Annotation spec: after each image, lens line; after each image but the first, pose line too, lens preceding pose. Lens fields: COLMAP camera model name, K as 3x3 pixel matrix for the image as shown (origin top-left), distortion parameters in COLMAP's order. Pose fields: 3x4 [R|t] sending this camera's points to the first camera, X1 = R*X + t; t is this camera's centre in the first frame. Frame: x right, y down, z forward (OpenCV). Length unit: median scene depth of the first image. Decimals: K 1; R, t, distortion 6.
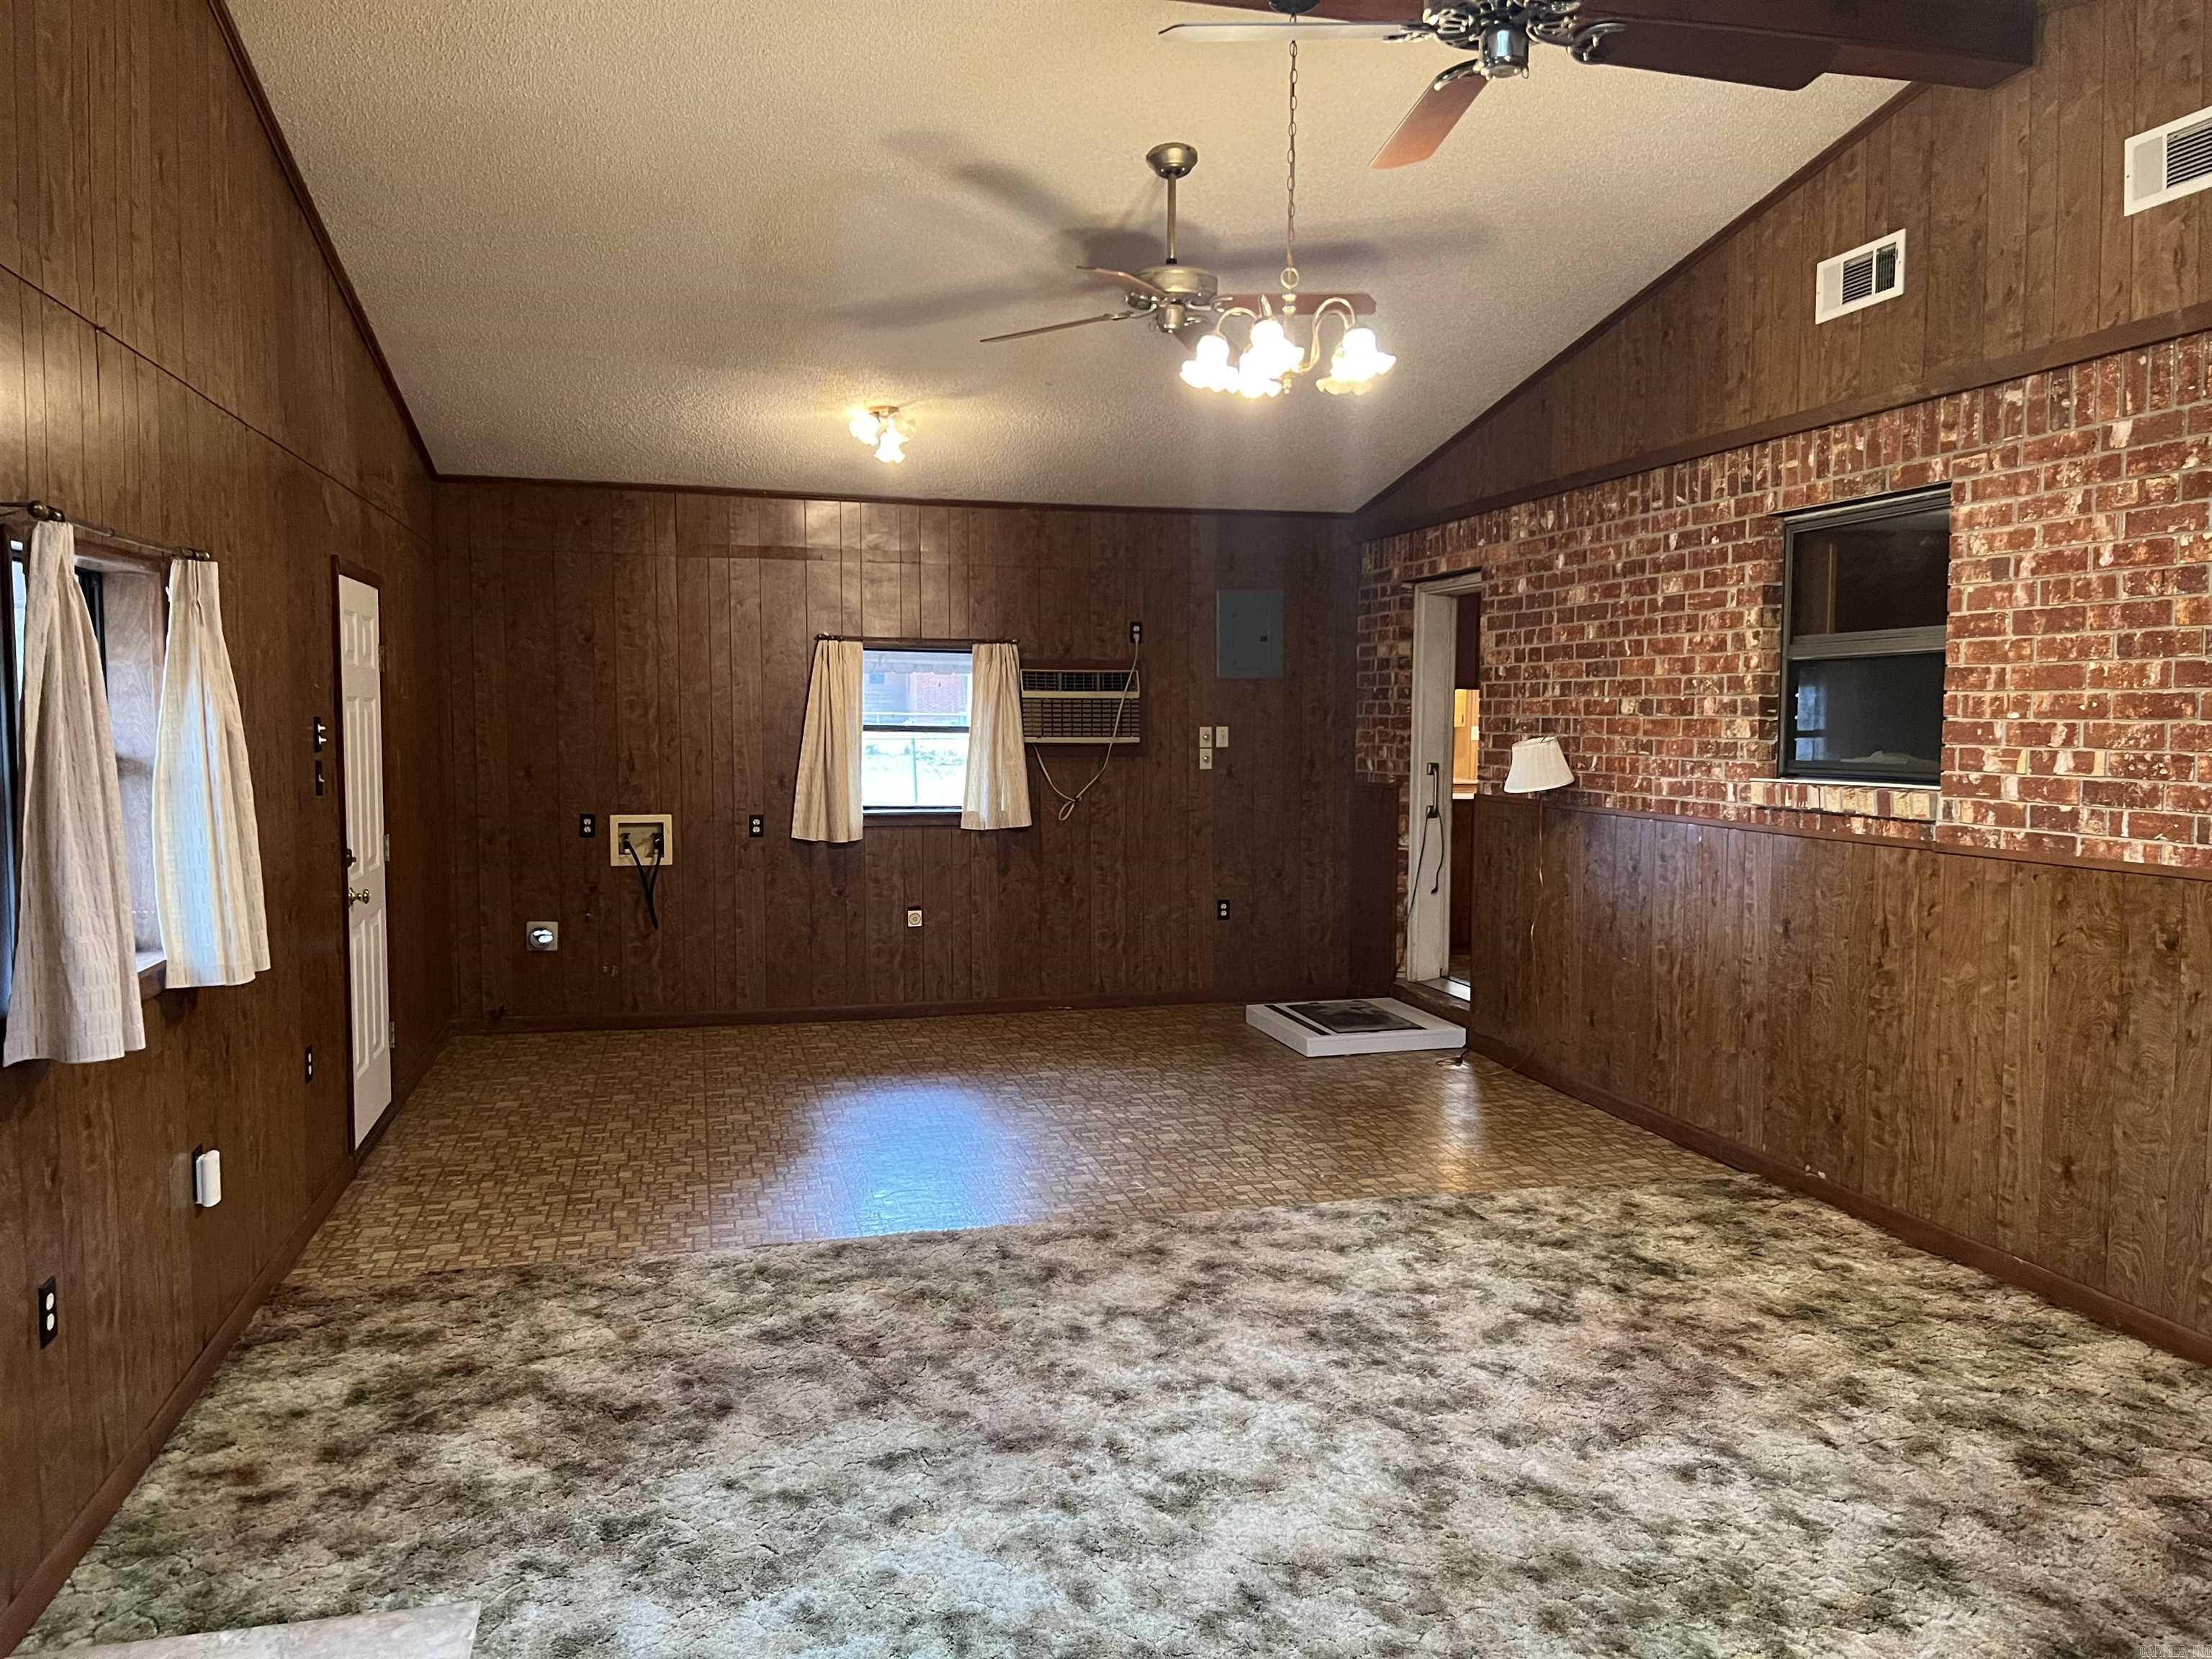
lens RADIAL K [[1691.4, 0, 1097.7], [0, 1691.4, 842.9], [0, 0, 1]] dist [0.085001, -0.119503]
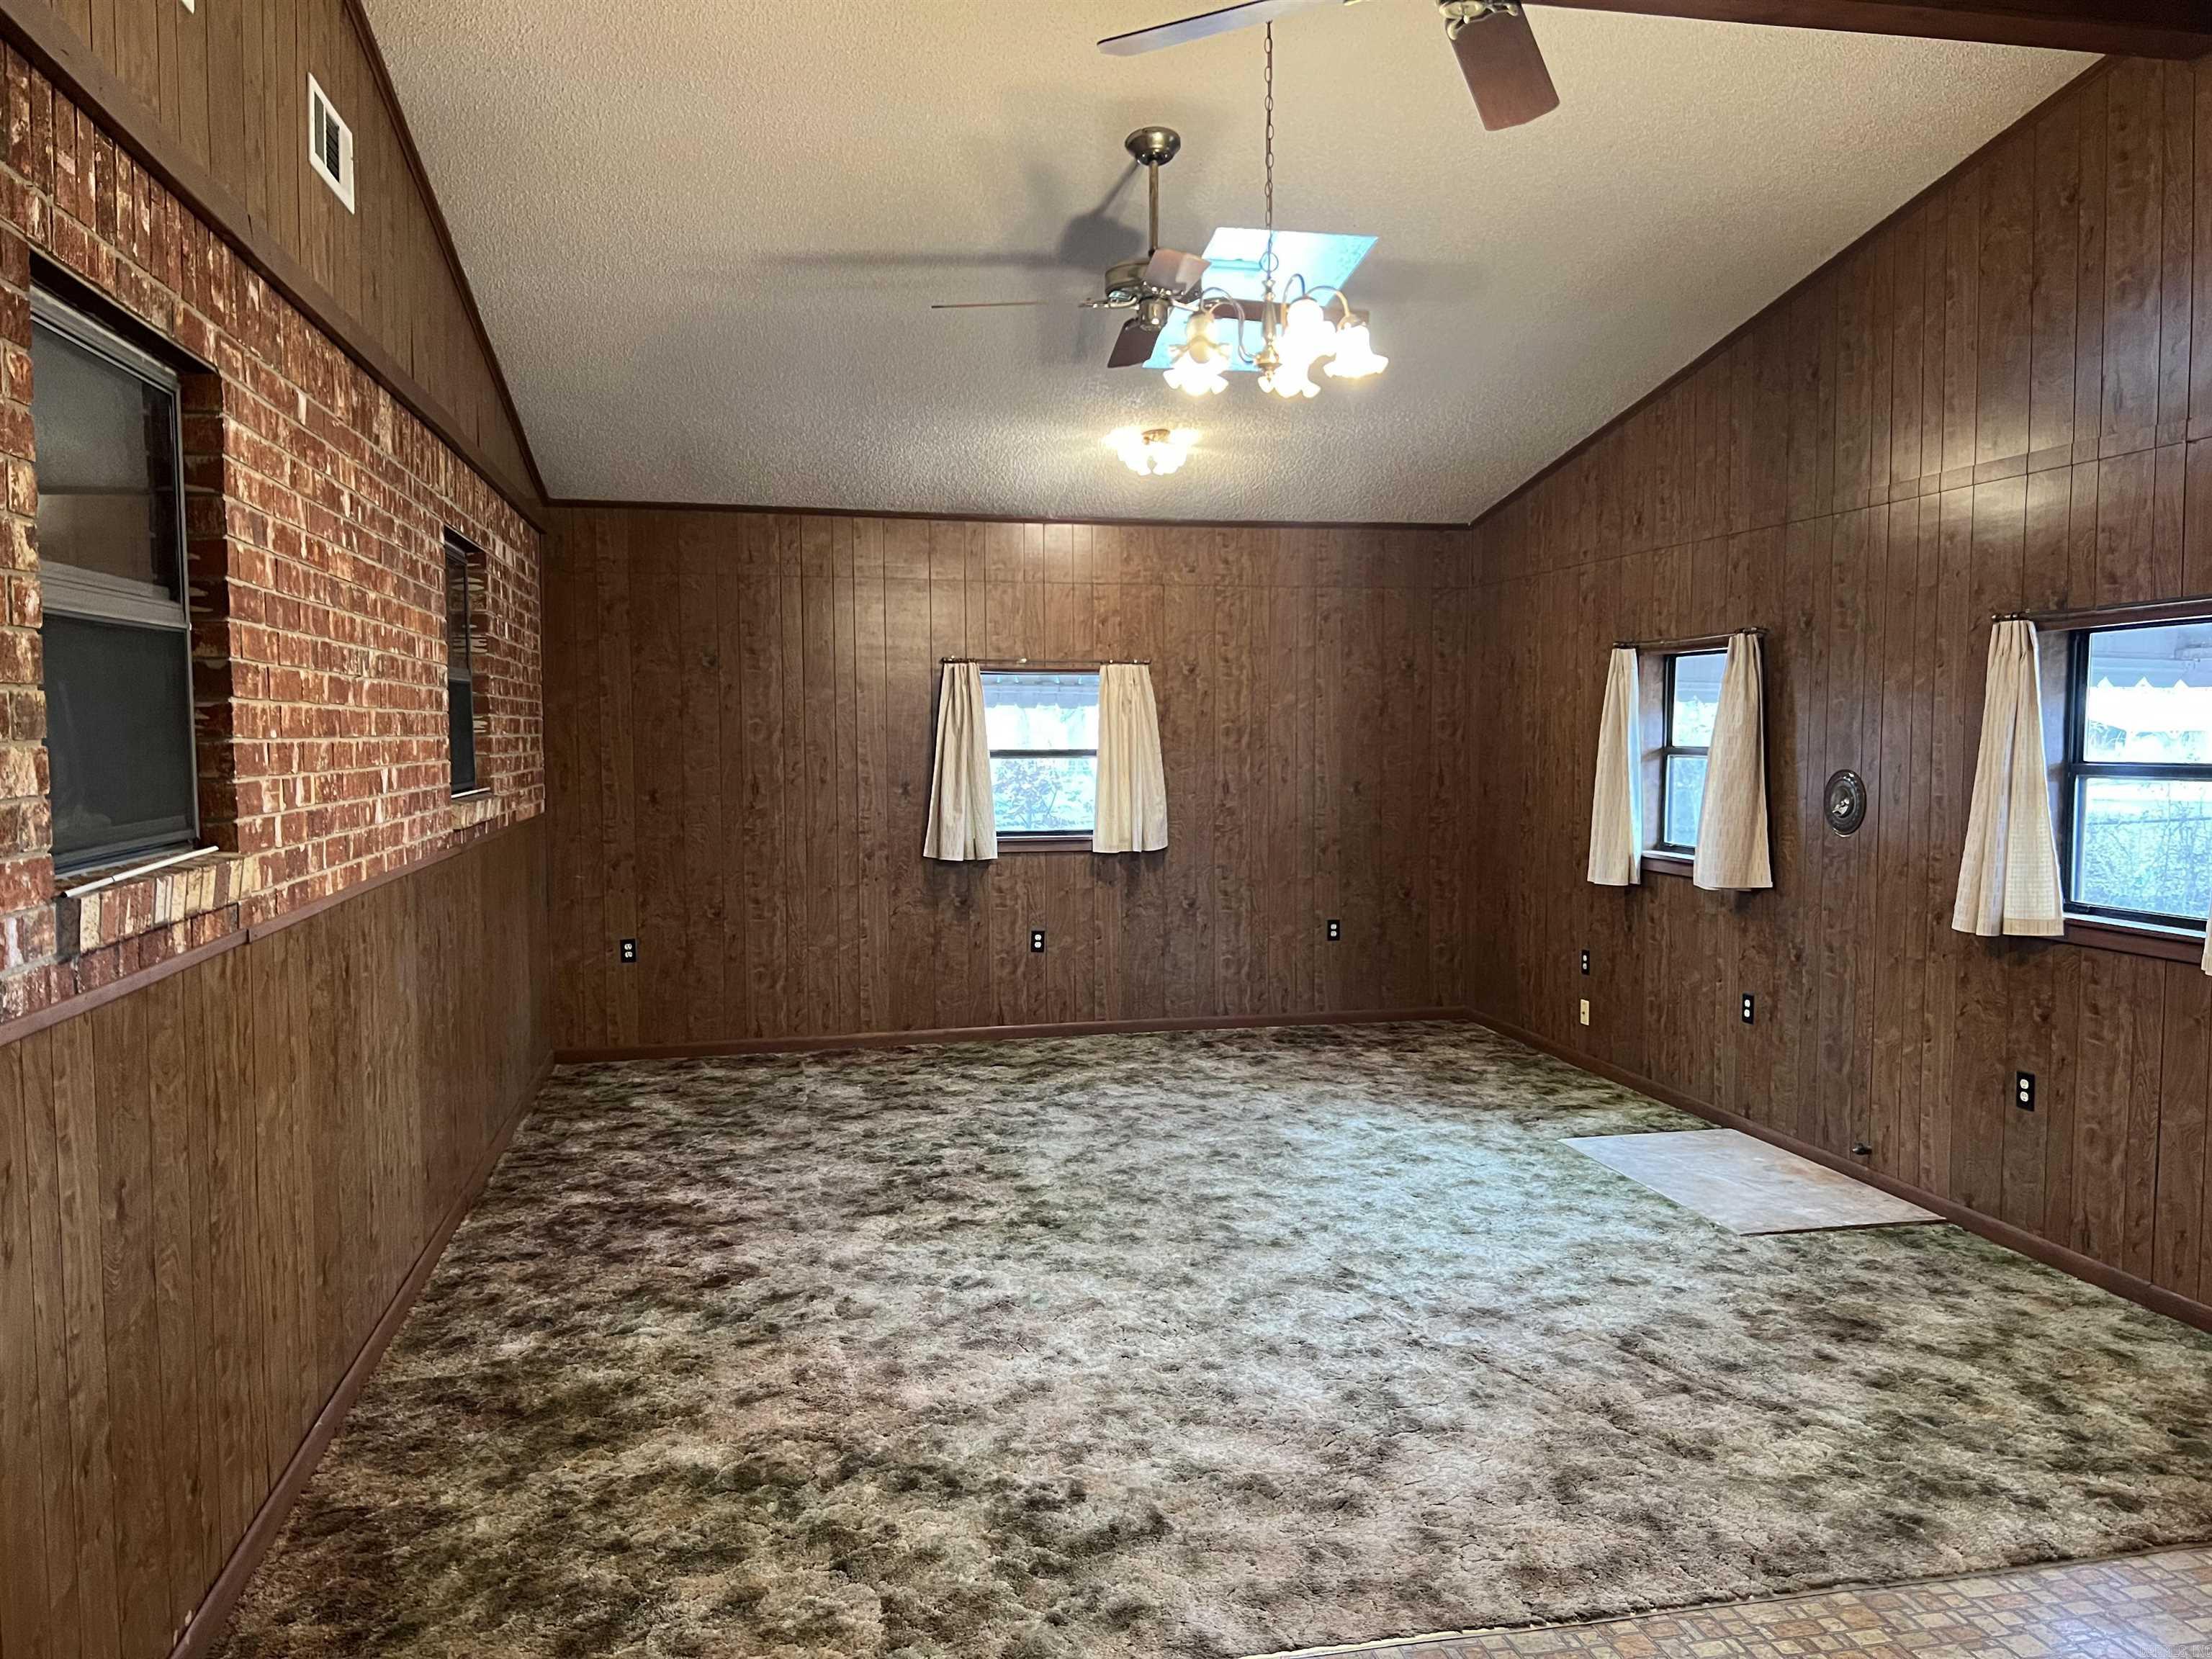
lens RADIAL K [[1691.4, 0, 1097.7], [0, 1691.4, 842.9], [0, 0, 1]] dist [0.085001, -0.119503]
pose [[-0.999231, -0.005857, 0.038762, 0.177184], [-0.000084, 0.989094, 0.147289, -0.162517], [-0.039202, 0.147172, -0.988334, 2.035799]]
